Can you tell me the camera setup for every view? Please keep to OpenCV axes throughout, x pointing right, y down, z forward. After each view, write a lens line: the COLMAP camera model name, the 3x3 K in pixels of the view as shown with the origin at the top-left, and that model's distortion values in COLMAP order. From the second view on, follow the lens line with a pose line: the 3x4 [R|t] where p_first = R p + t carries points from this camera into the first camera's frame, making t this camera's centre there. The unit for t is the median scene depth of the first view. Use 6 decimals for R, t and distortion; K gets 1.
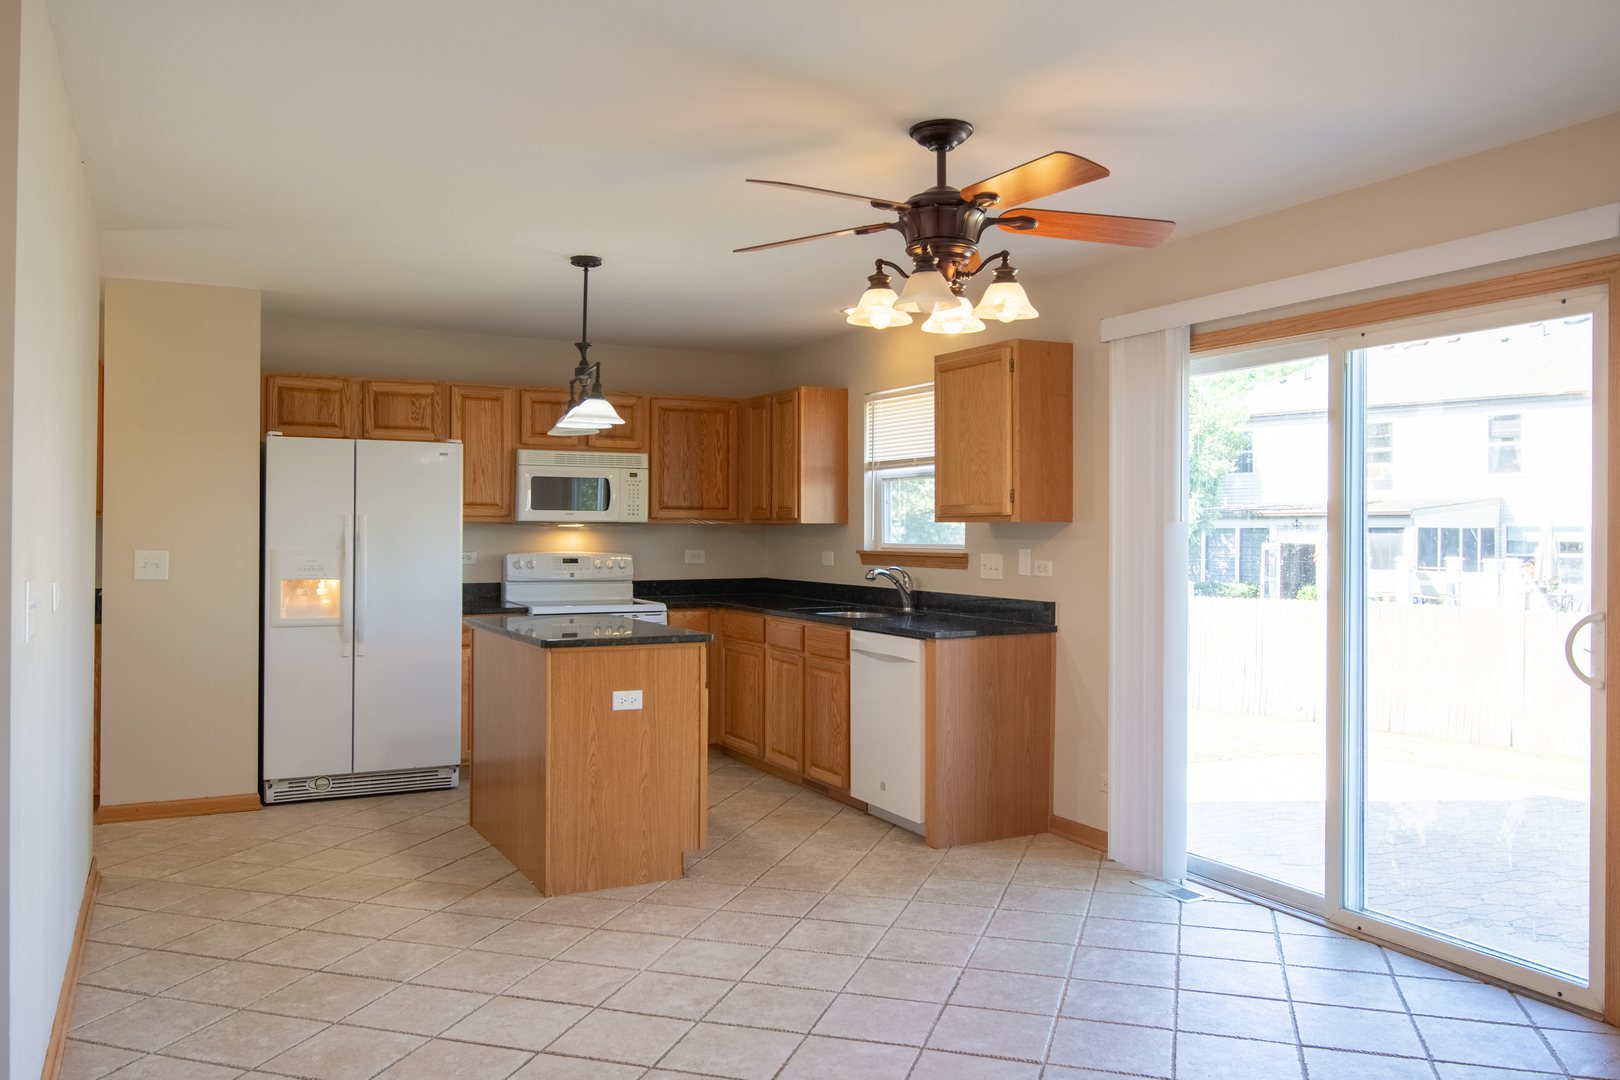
lens RADIAL K [[1262.6, 0, 802.1], [0, 1262.6, 535.8], [0, 0, 1]] dist [-0.041155, 0.006708]
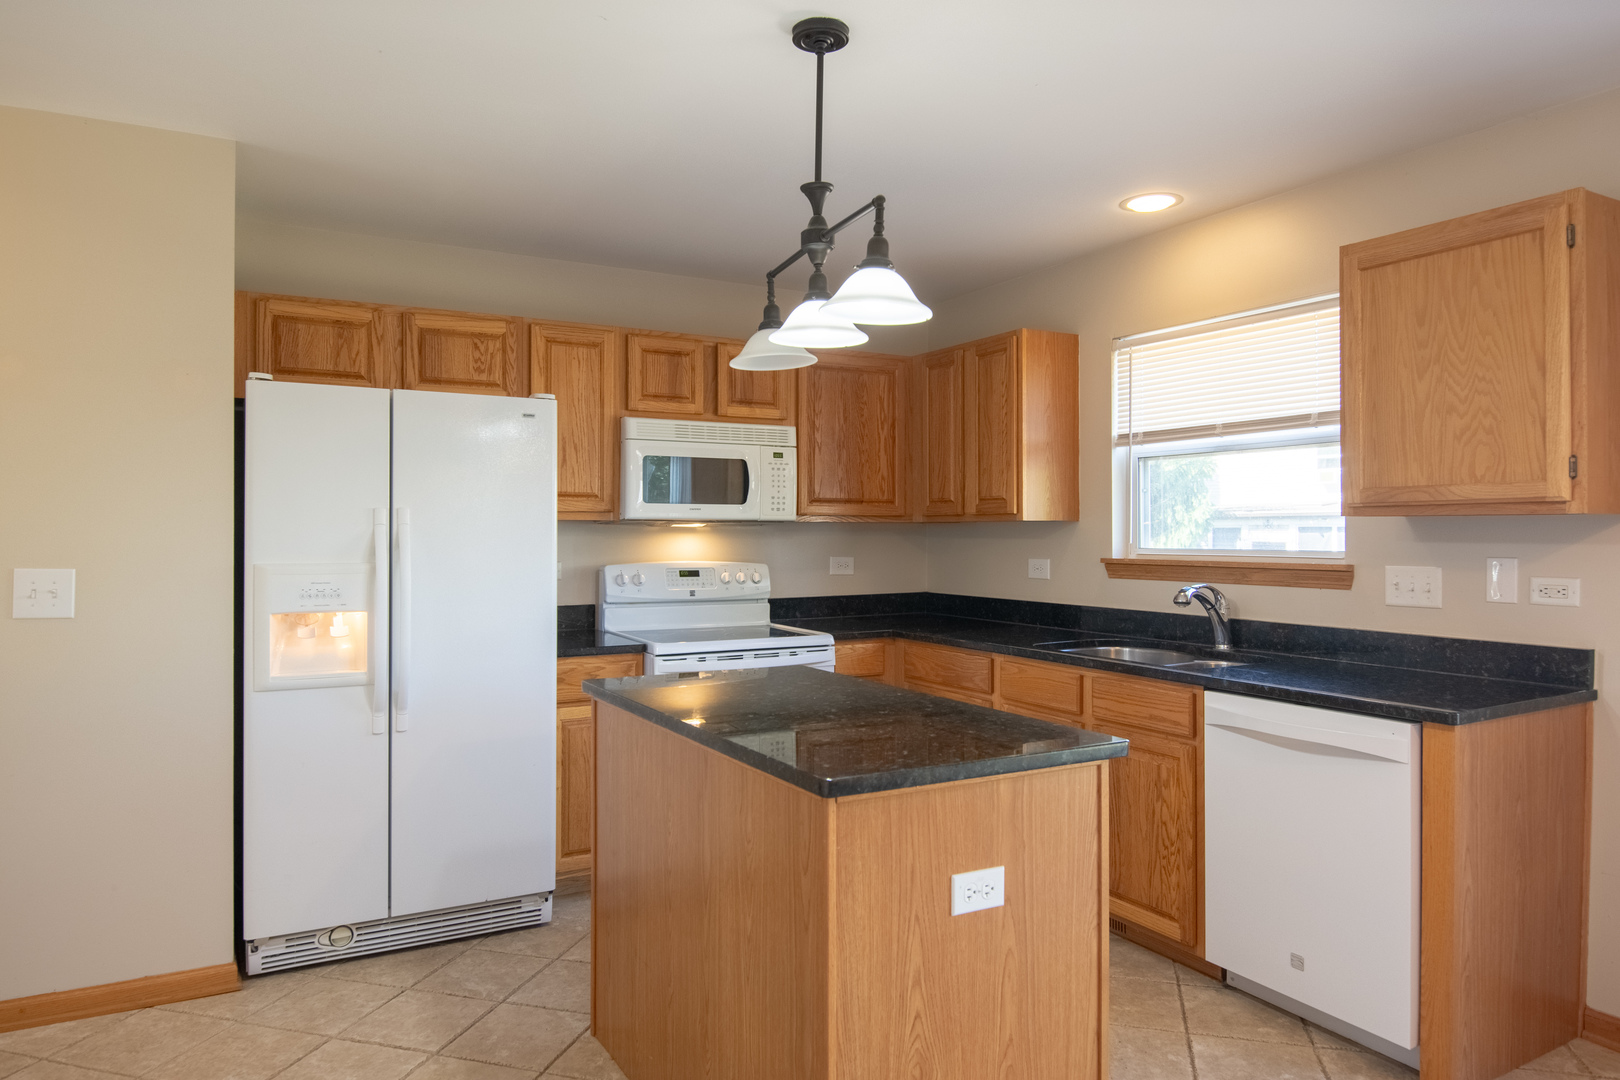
lens RADIAL K [[1131.1, 0, 817.8], [0, 1131.1, 538.0], [0, 0, 1]] dist [-0.027235, -0.008411]
pose [[0.999787, -0.004030, 0.020242, -0.155488], [0.004003, 0.999991, 0.001379, -0.001721], [-0.020247, -0.001297, 0.999794, 0.436495]]
